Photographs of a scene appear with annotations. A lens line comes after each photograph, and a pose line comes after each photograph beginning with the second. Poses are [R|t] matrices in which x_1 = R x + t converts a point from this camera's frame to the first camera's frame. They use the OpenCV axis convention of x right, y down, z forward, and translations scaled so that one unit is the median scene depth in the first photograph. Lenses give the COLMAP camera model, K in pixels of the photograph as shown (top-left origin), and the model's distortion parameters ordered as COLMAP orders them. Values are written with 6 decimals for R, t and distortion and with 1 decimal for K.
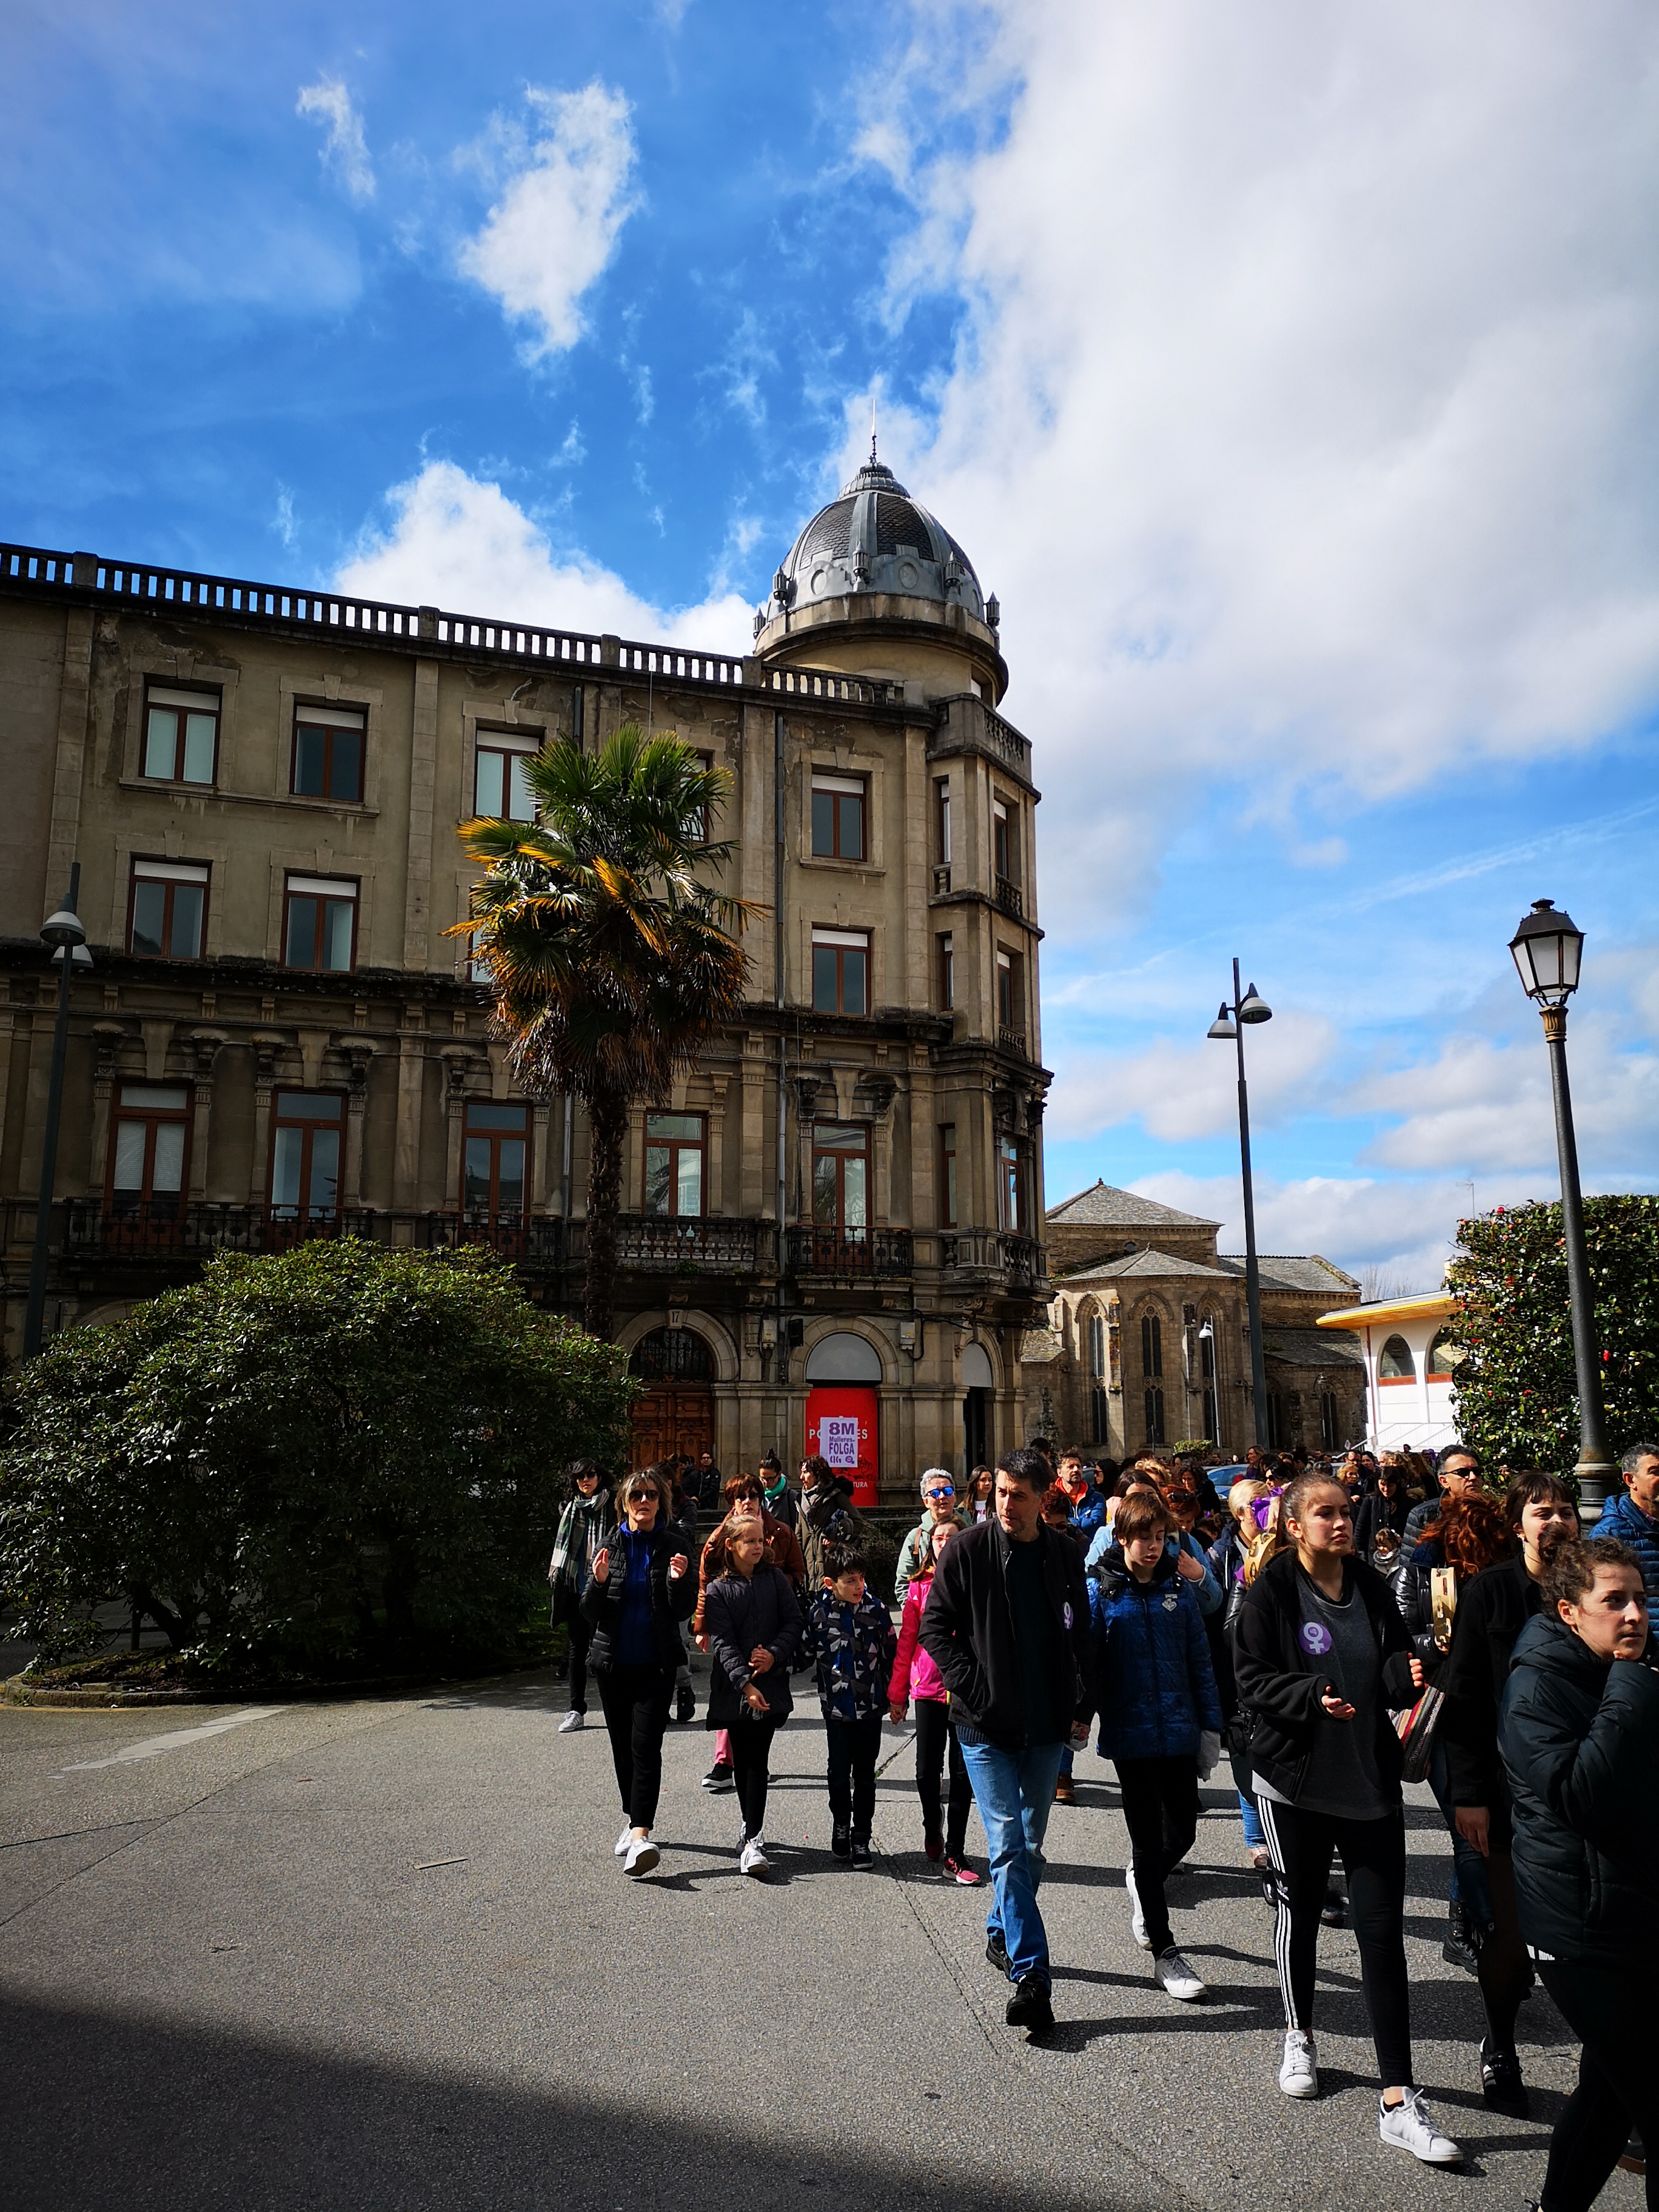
lens RADIAL K [[1727.0, 0, 829.5], [0, 1727.0, 1106.0], [0, 0, 1]] dist [0.046938, -0.070017]
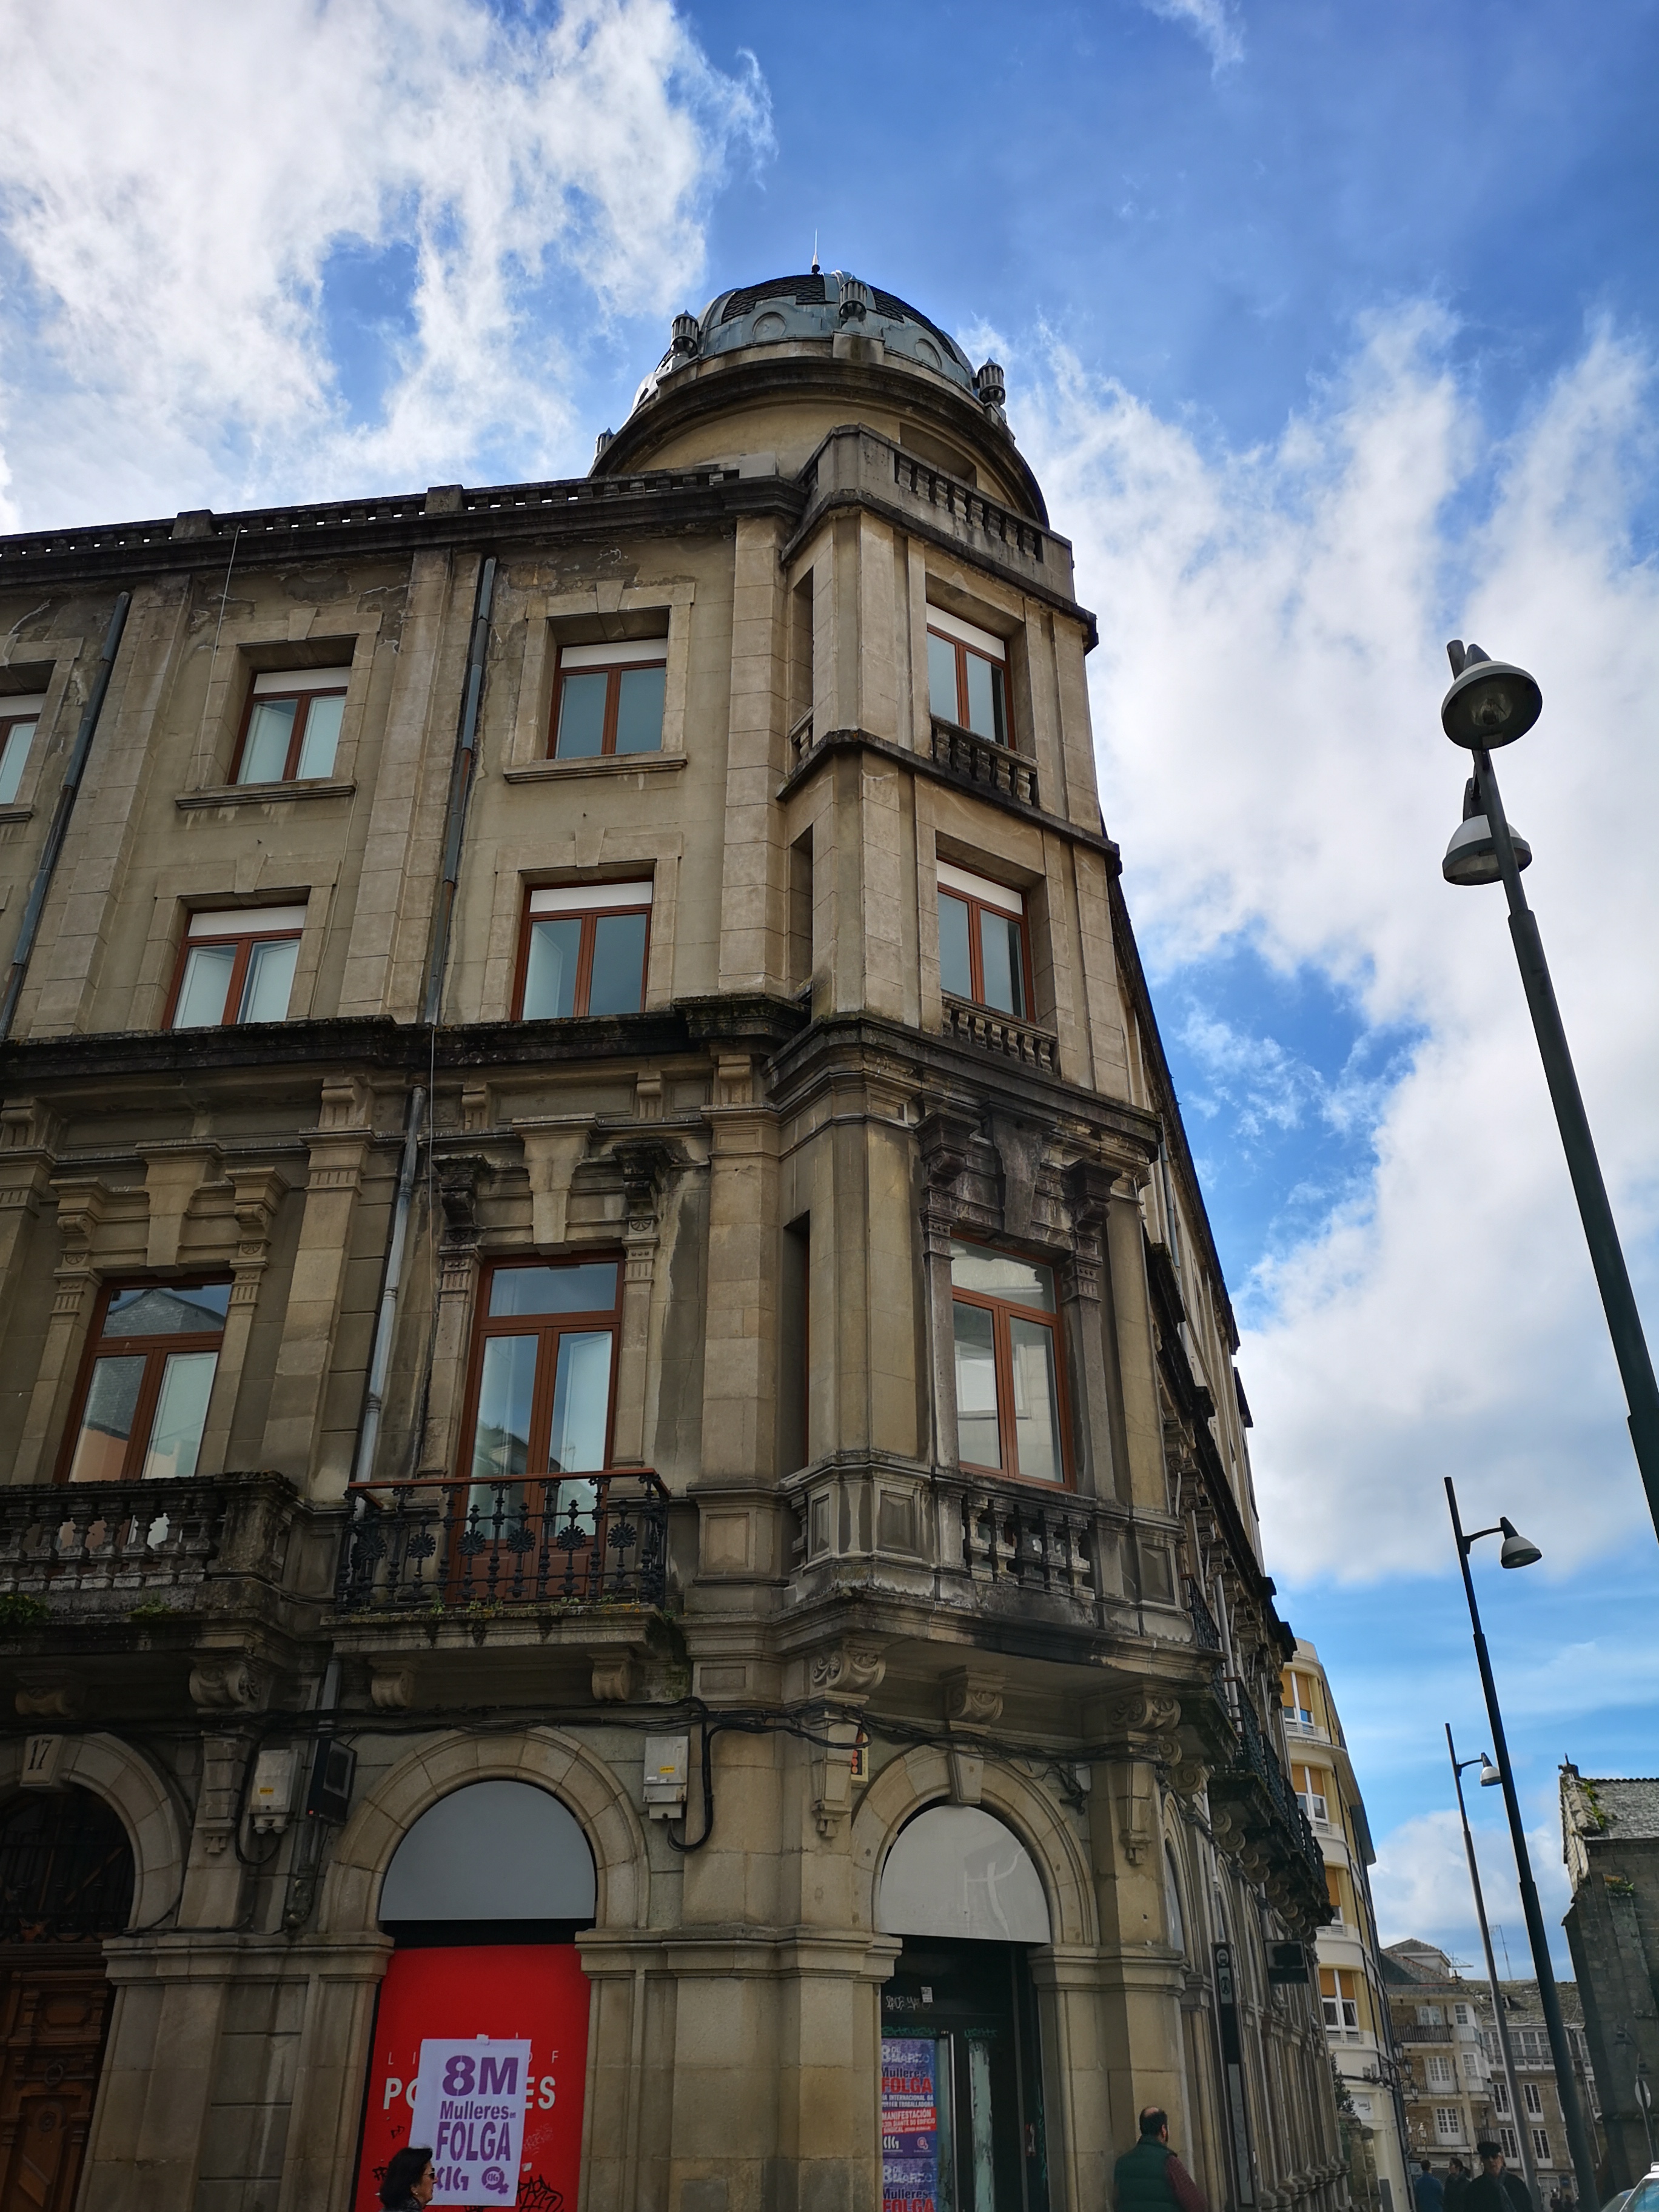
lens RADIAL K [[1707.5, 0, 837.8], [0, 1707.5, 1115.6], [0, 0, 1]] dist [0.059455, -0.066507]
pose [[0.898111, -0.219306, -0.381185, 0.238900], [0.082970, 0.935717, -0.342856, 0.128366], [0.431871, 0.276296, 0.858573, 0.665691]]
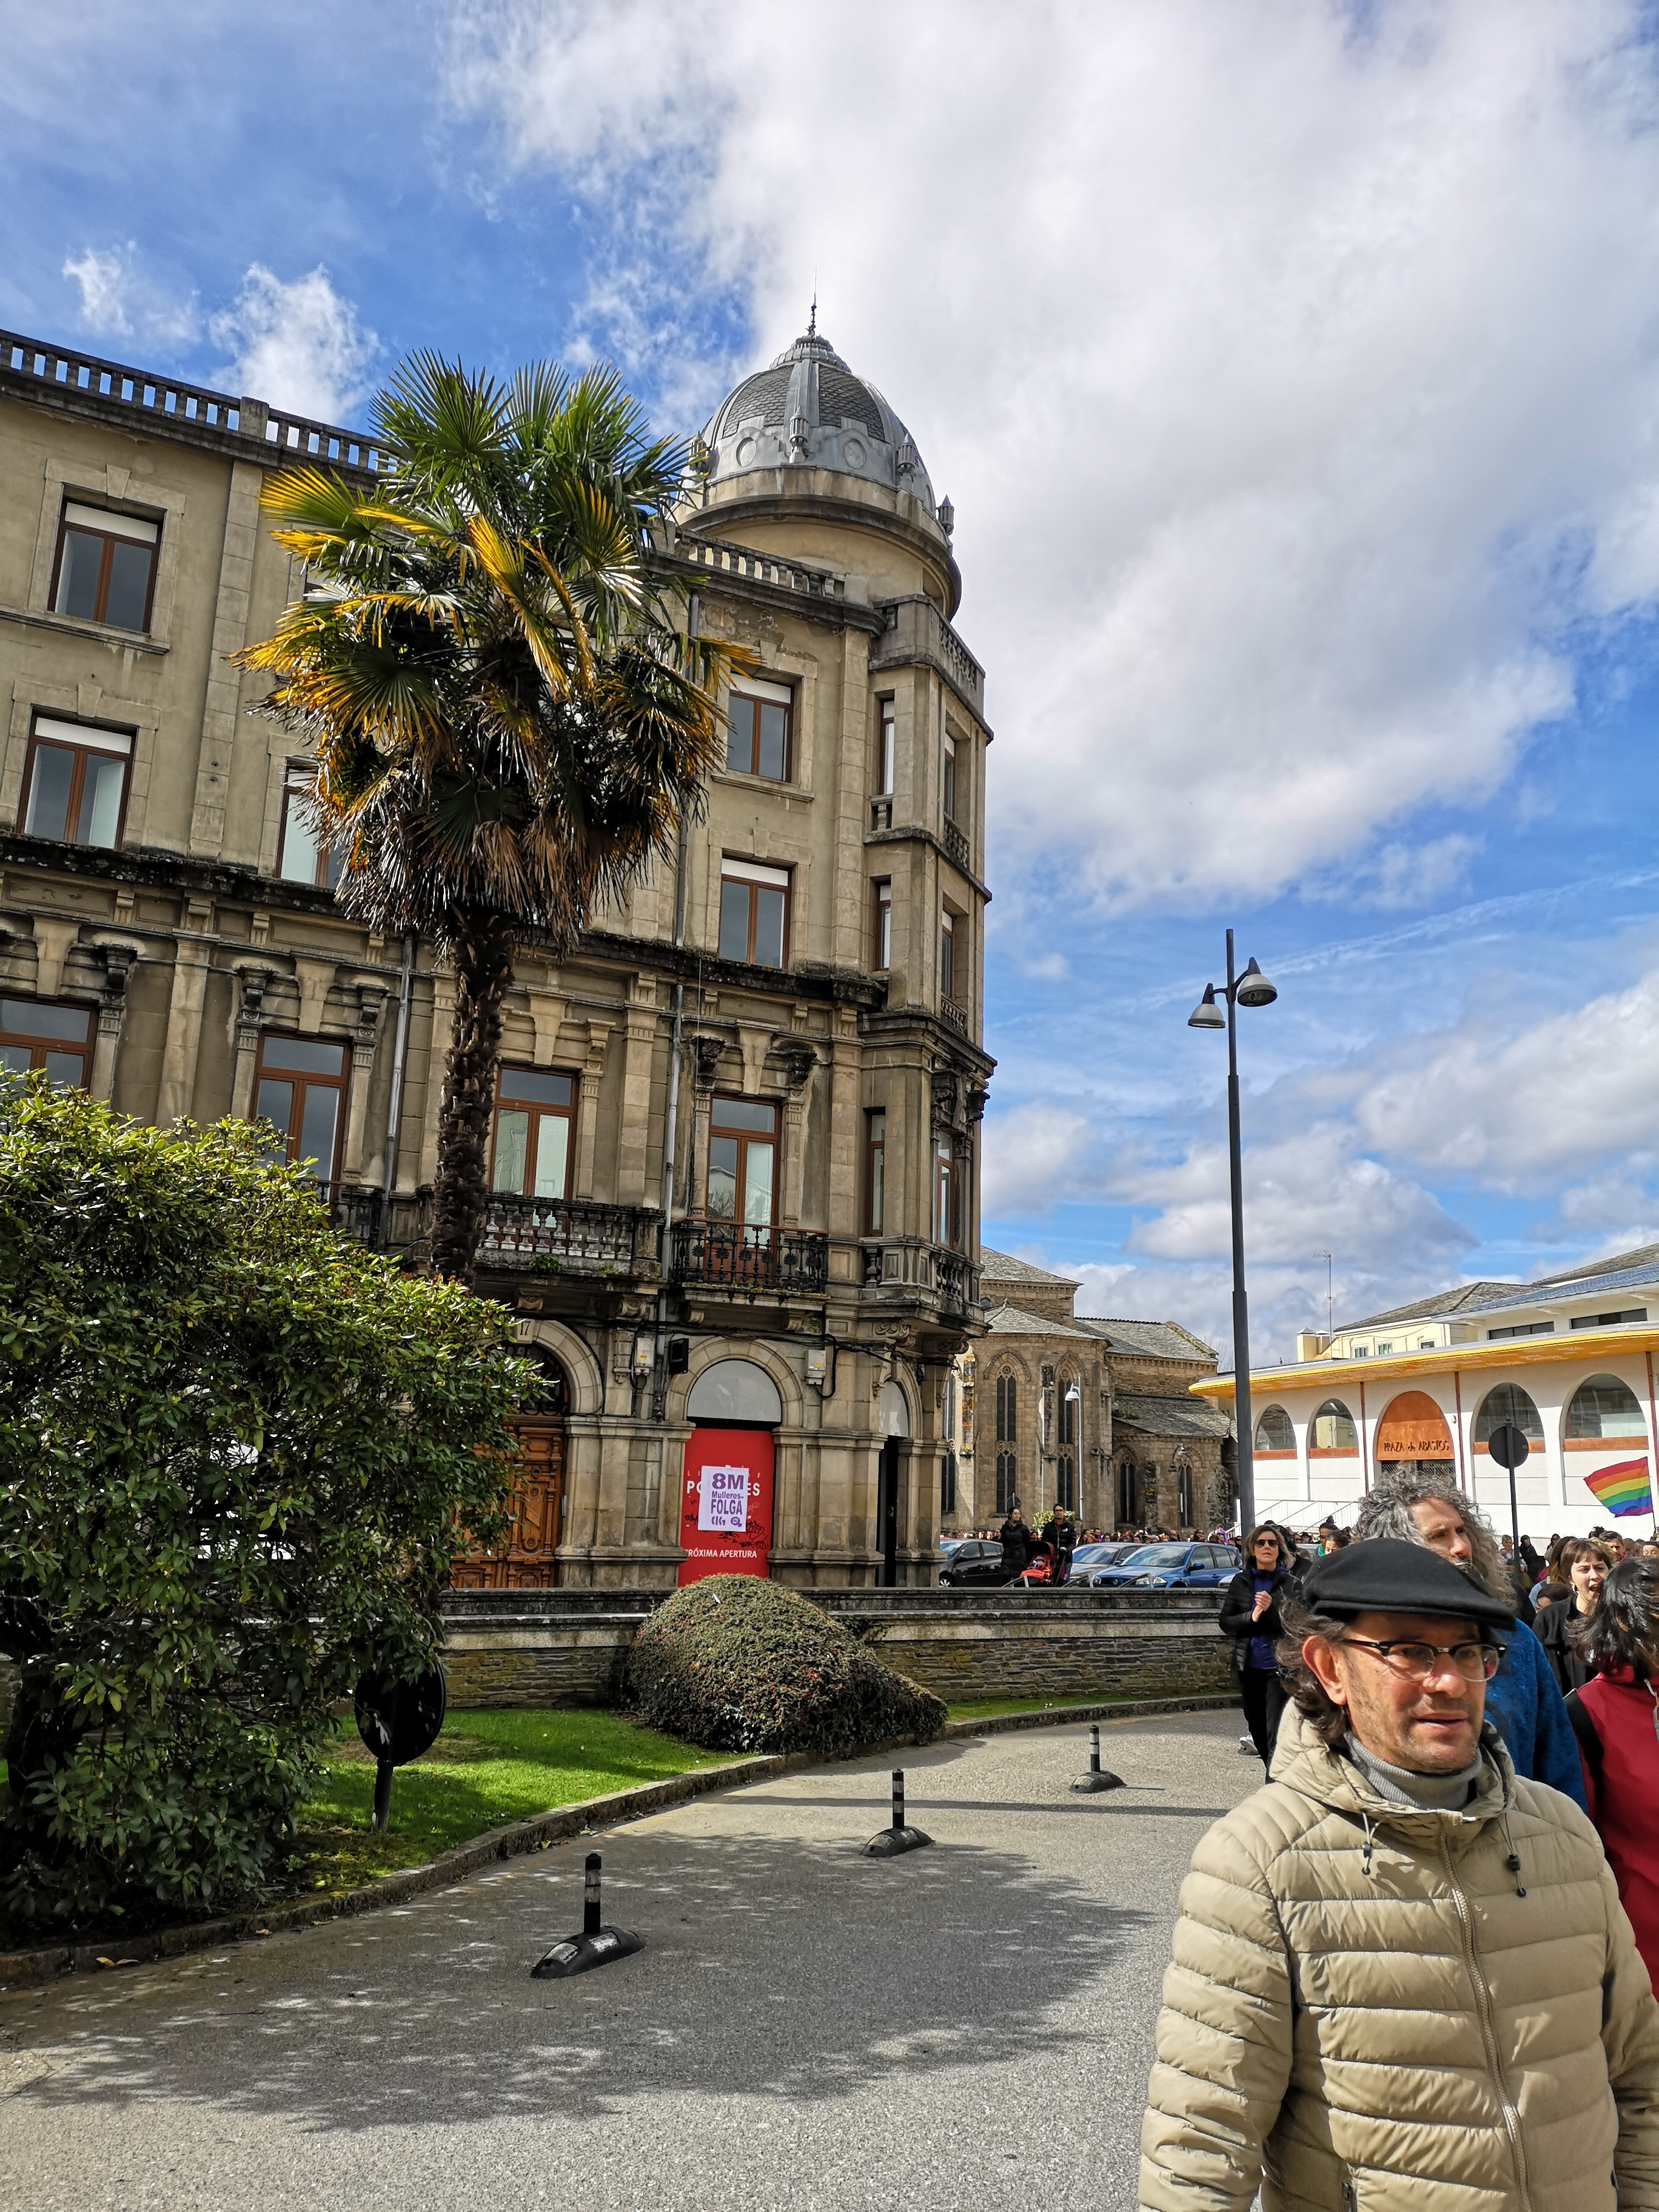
lens RADIAL K [[1707.5, 0, 837.8], [0, 1707.5, 1115.6], [0, 0, 1]] dist [0.059455, -0.066507]
pose [[0.992424, 0.058410, 0.108092, -0.036469], [-0.054993, 0.997896, -0.034328, 0.043298], [-0.109870, 0.028123, 0.993548, 0.210464]]
